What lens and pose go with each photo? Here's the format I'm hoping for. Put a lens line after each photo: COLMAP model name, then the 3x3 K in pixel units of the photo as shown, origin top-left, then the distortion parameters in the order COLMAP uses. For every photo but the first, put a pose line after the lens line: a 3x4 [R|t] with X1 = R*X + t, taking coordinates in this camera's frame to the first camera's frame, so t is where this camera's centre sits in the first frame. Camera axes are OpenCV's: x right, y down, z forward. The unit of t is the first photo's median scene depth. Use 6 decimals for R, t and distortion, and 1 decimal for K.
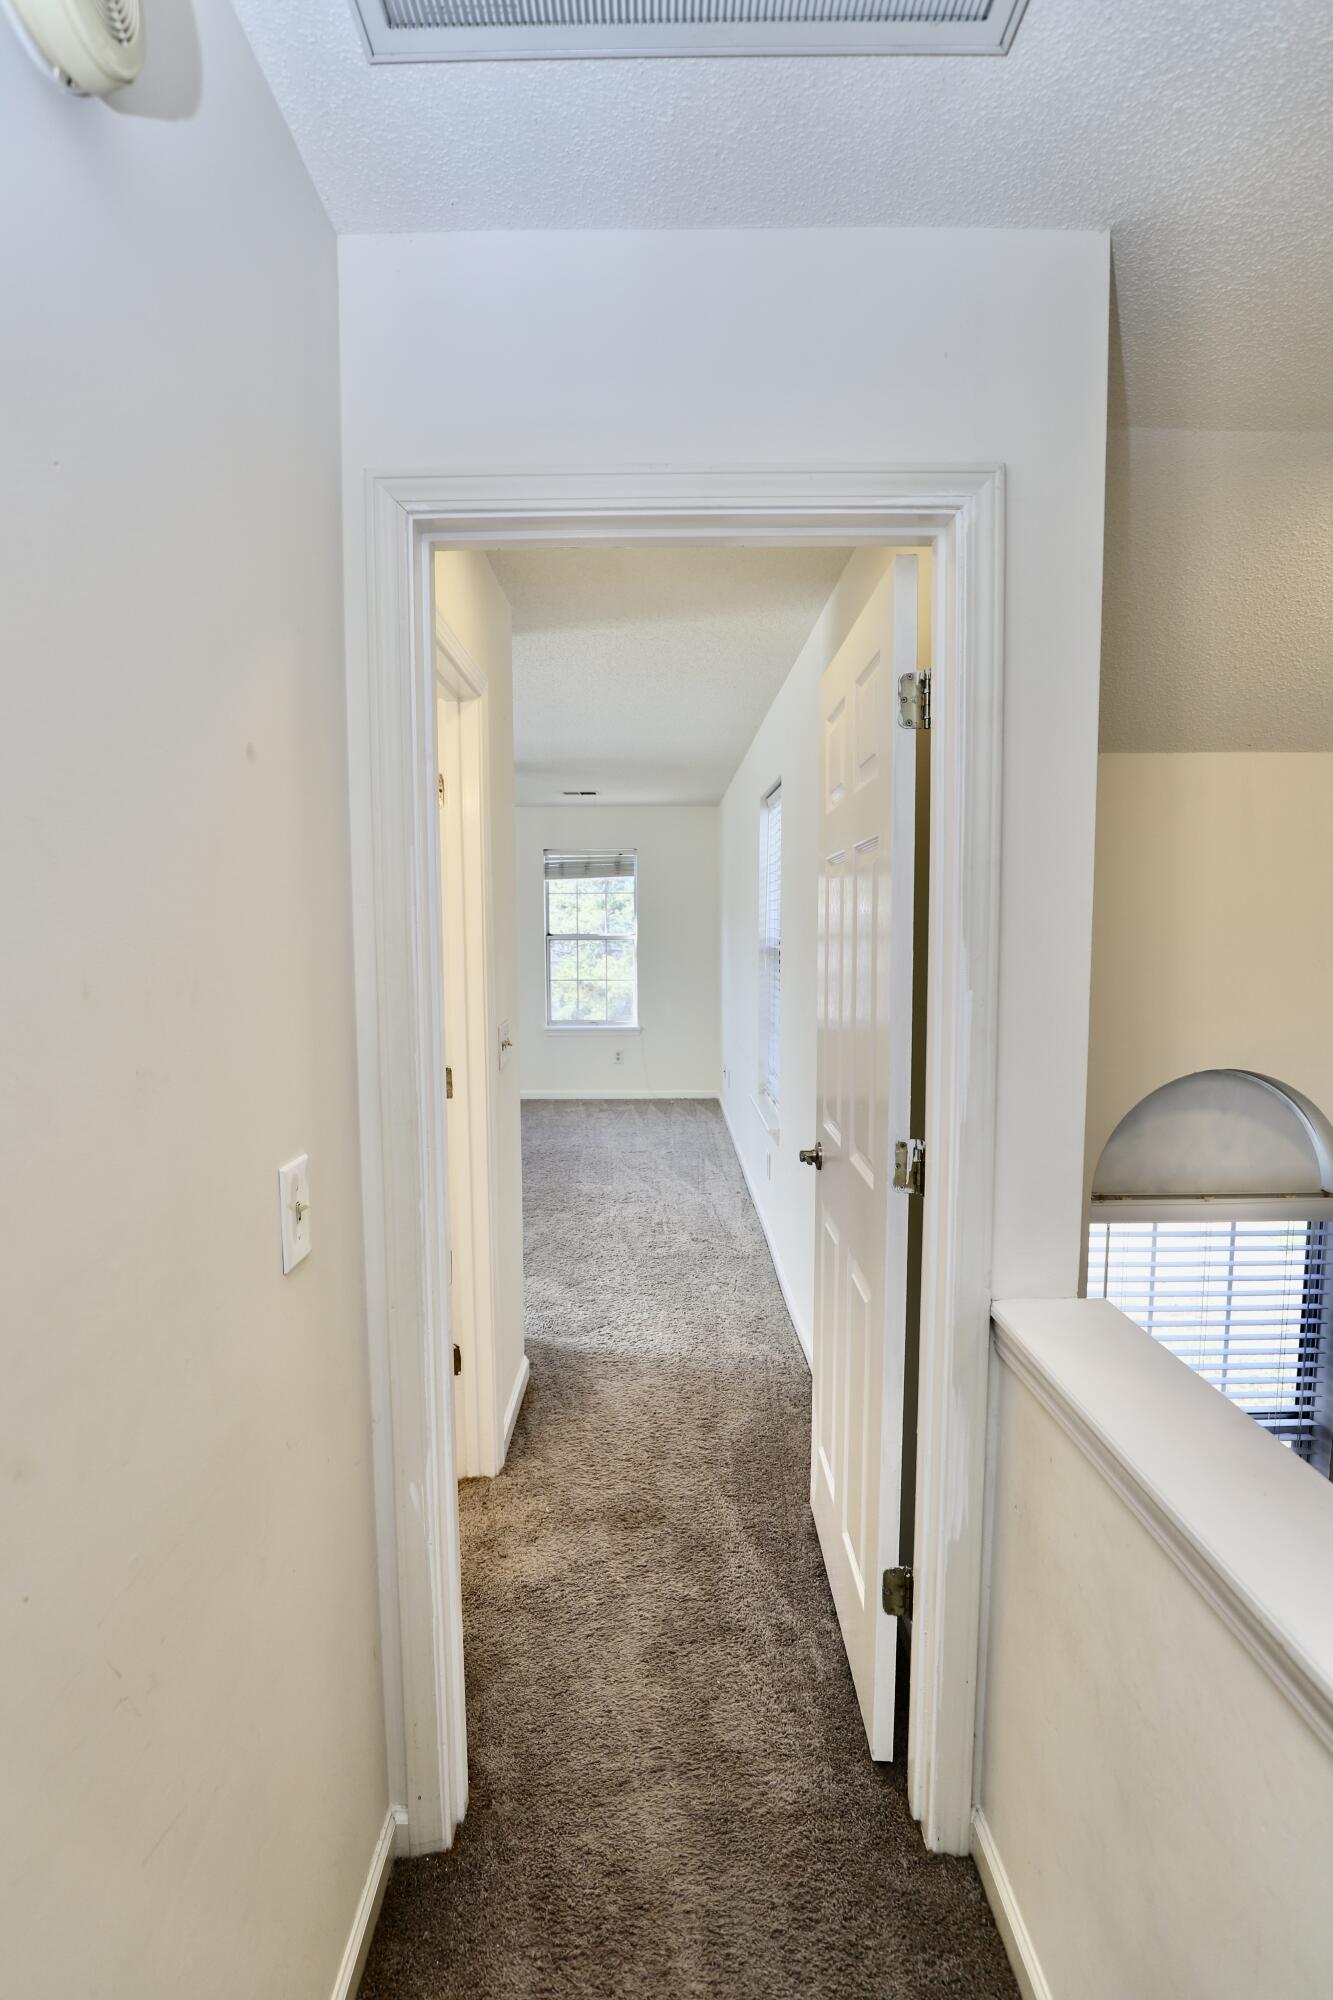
lens RADIAL K [[920.3, 0, 666.5], [0, 920.3, 1000.0], [0, 0, 1]] dist [-0.035914, 0.006802]
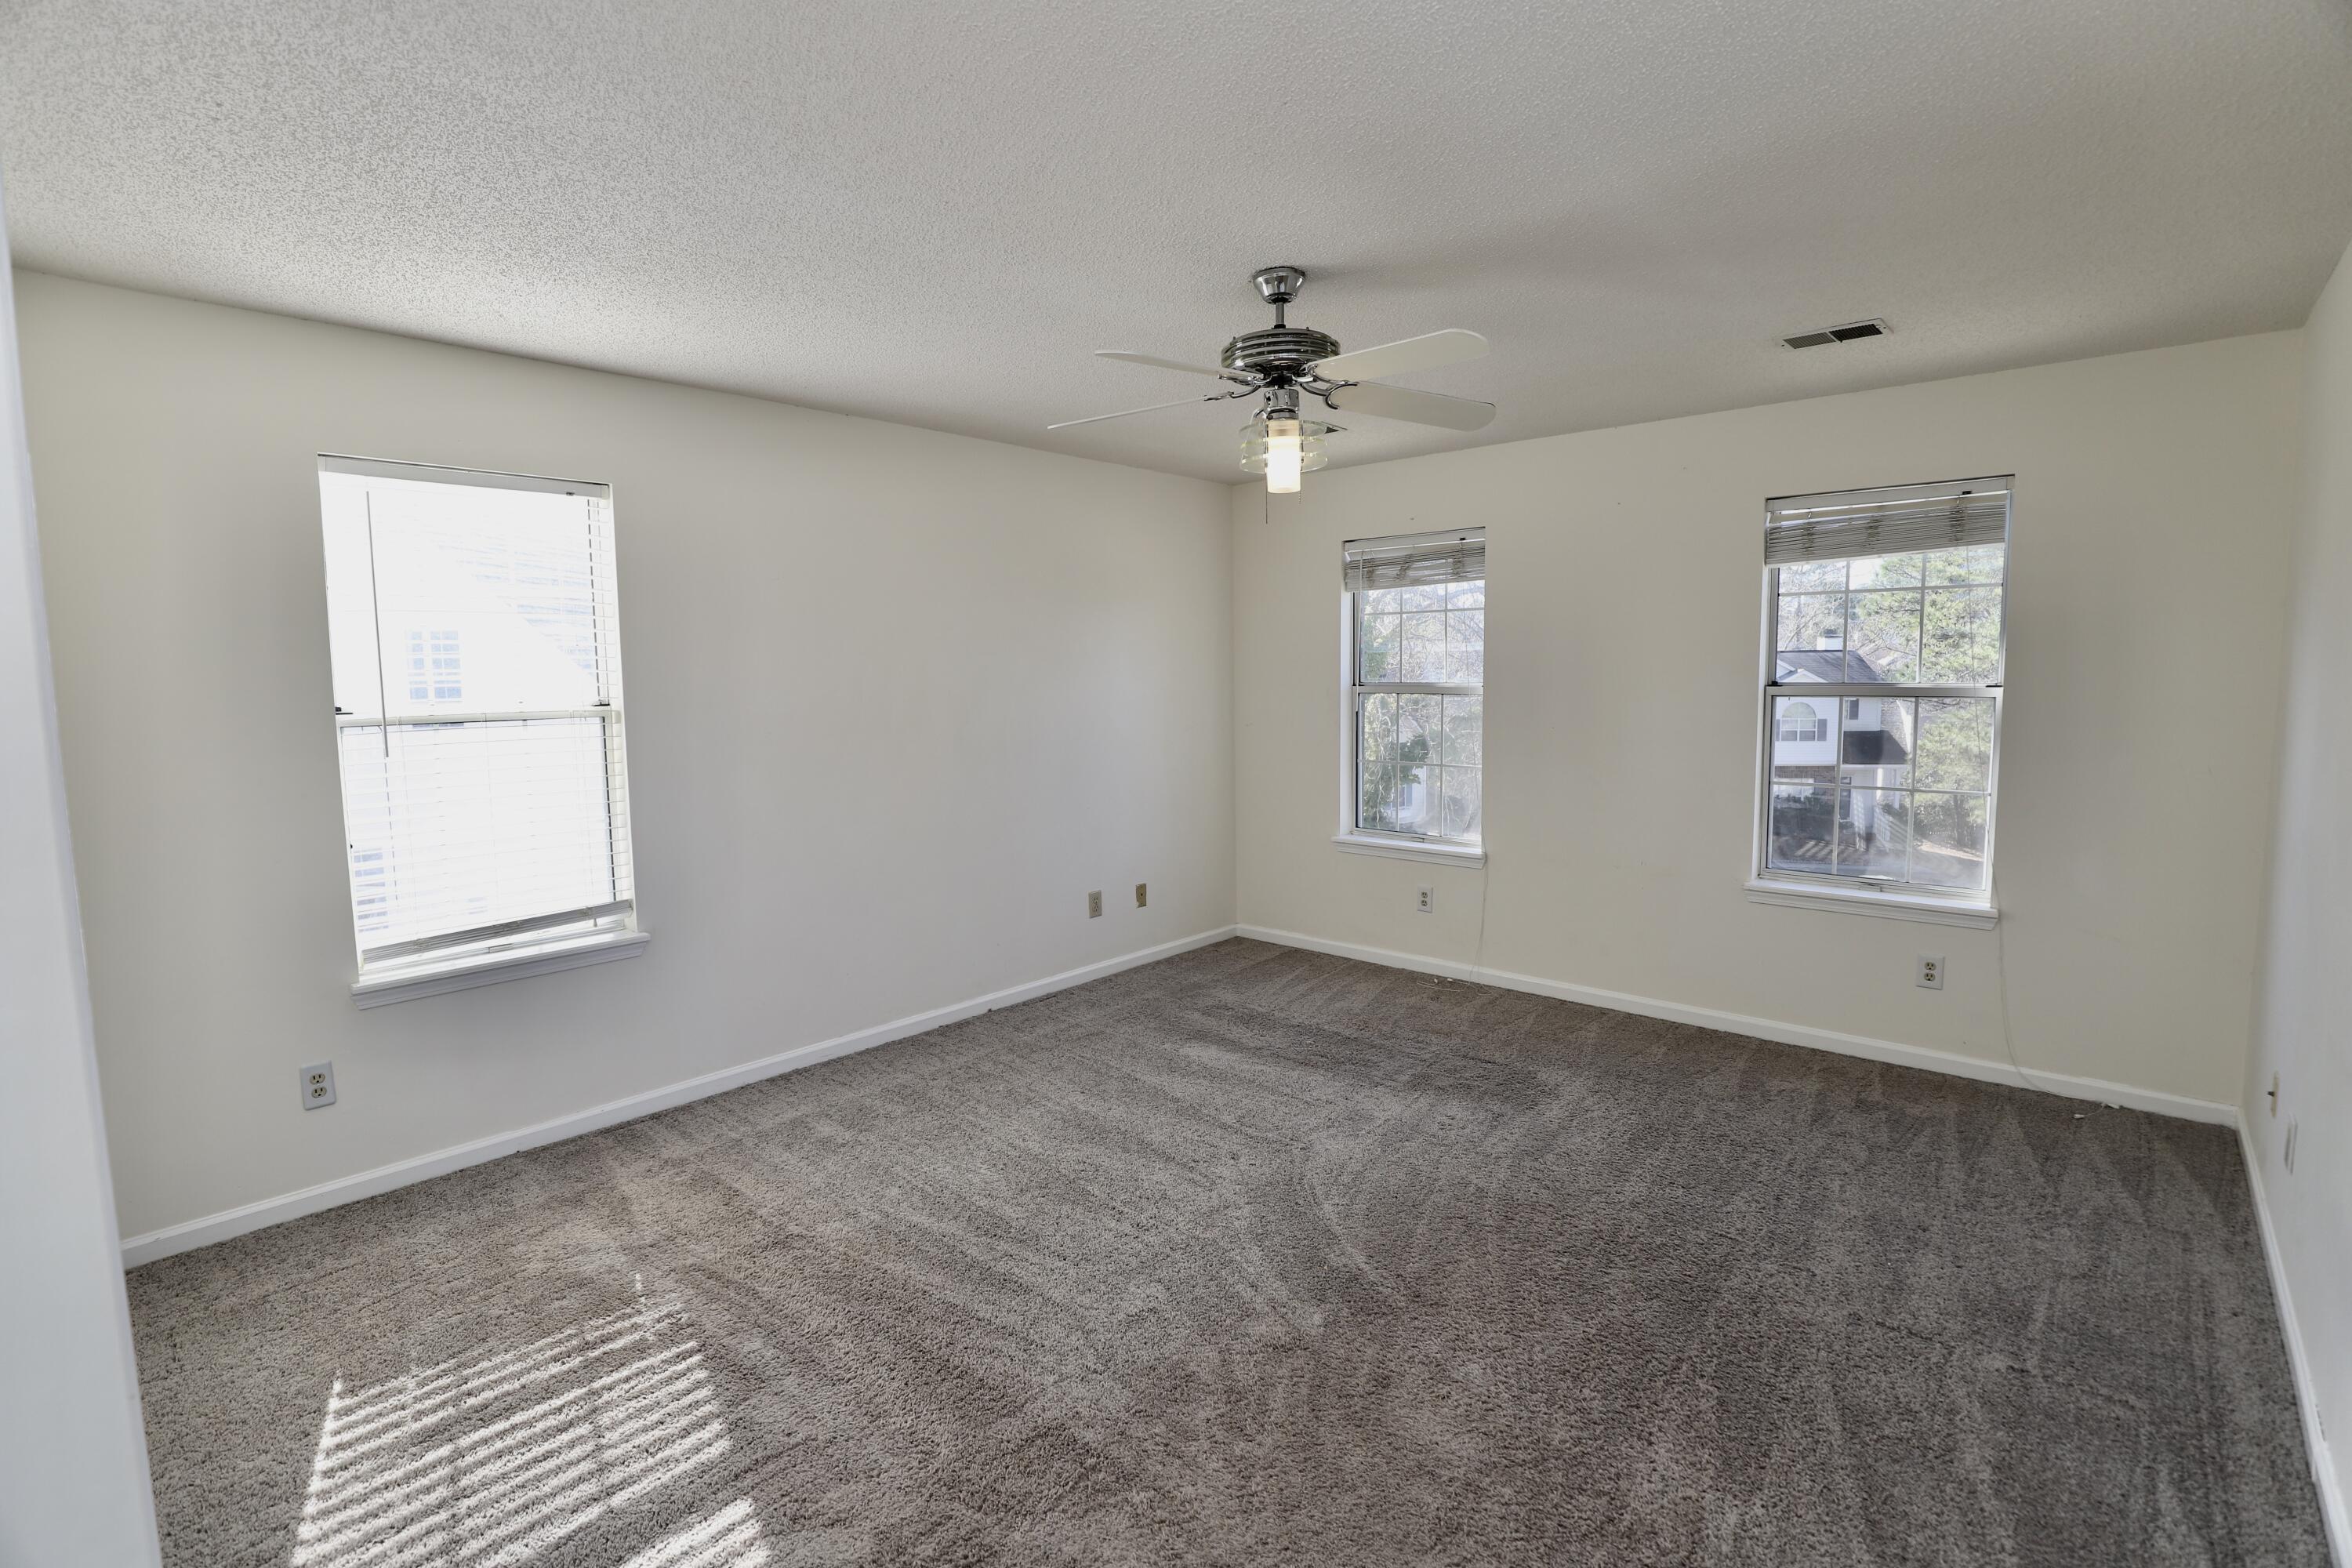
lens RADIAL K [[1082.2, 0, 1173.6], [0, 1082.2, 778.3], [0, 0, 1]] dist [-0.035914, 0.006802]
pose [[0.739839, 0.063010, -0.669826, 0.040414], [-0.047004, 0.998013, 0.041965, -0.103172], [0.671140, 0.000437, 0.741331, 1.263749]]
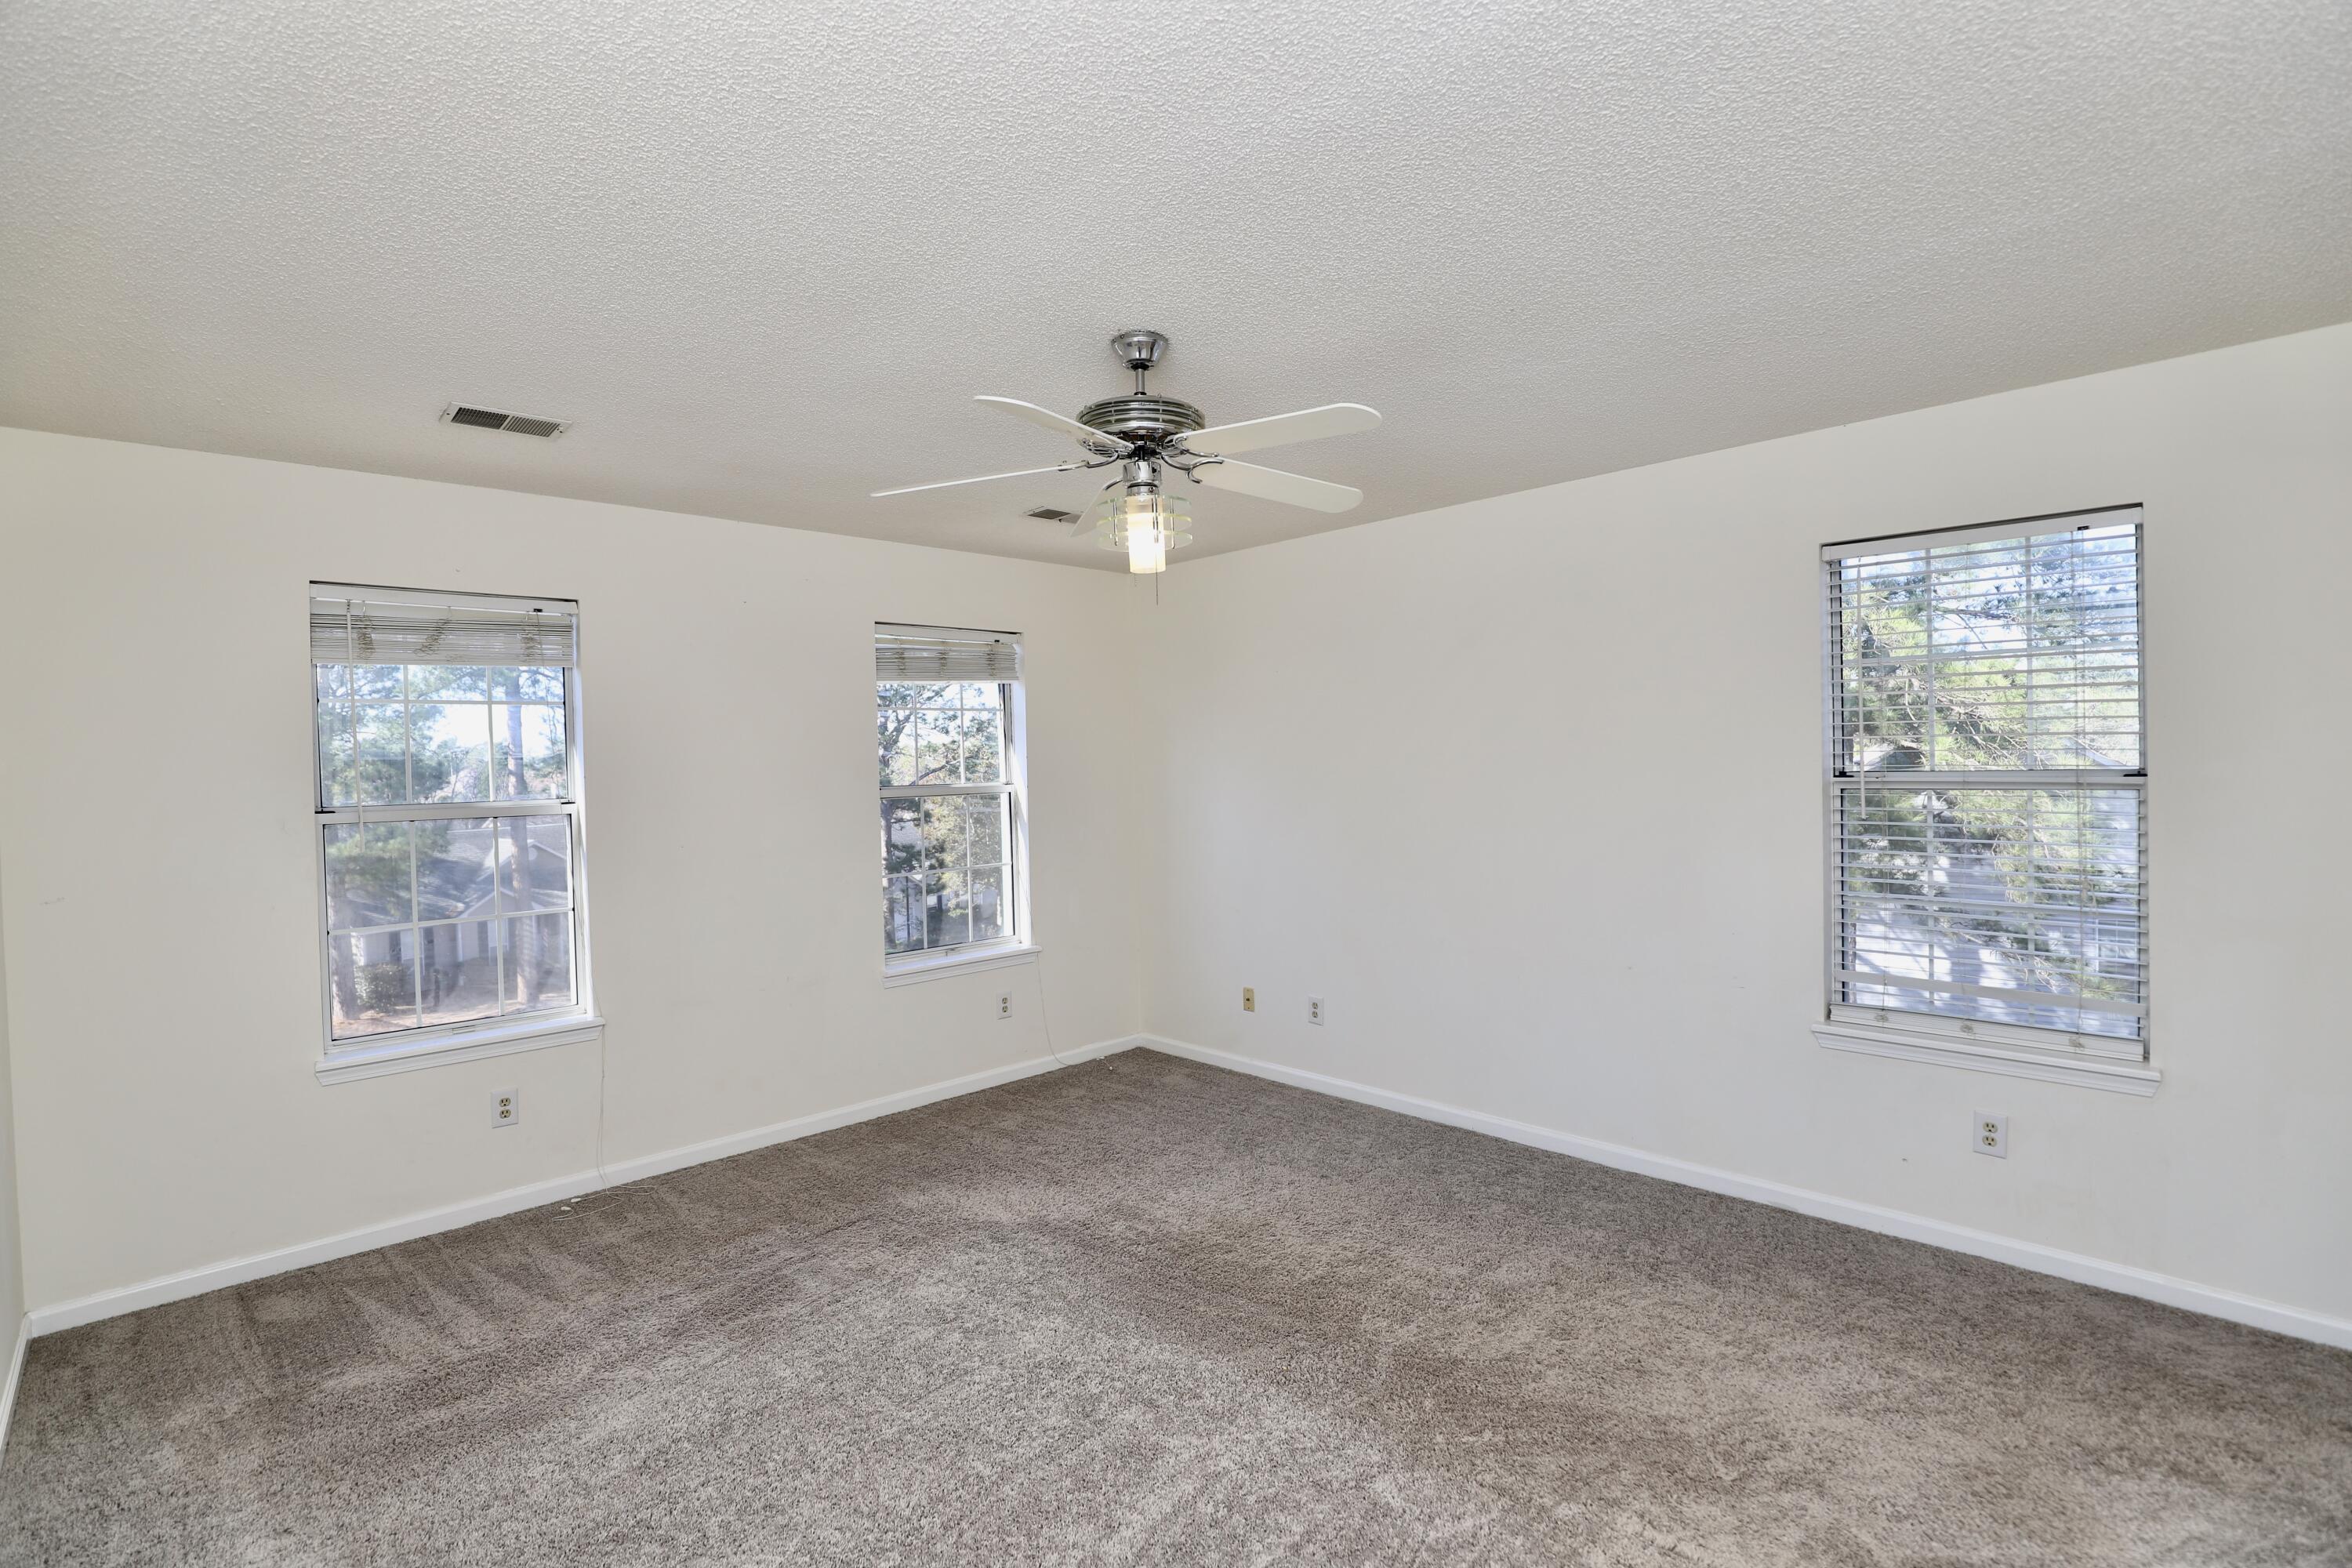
lens RADIAL K [[1082.2, 0, 1173.6], [0, 1082.2, 778.3], [0, 0, 1]] dist [-0.035914, 0.006802]
pose [[0.724969, -0.024335, 0.688351, -1.310436], [0.079725, 0.995623, -0.048768, -0.108225], [-0.684152, 0.090234, 0.723737, 1.428626]]
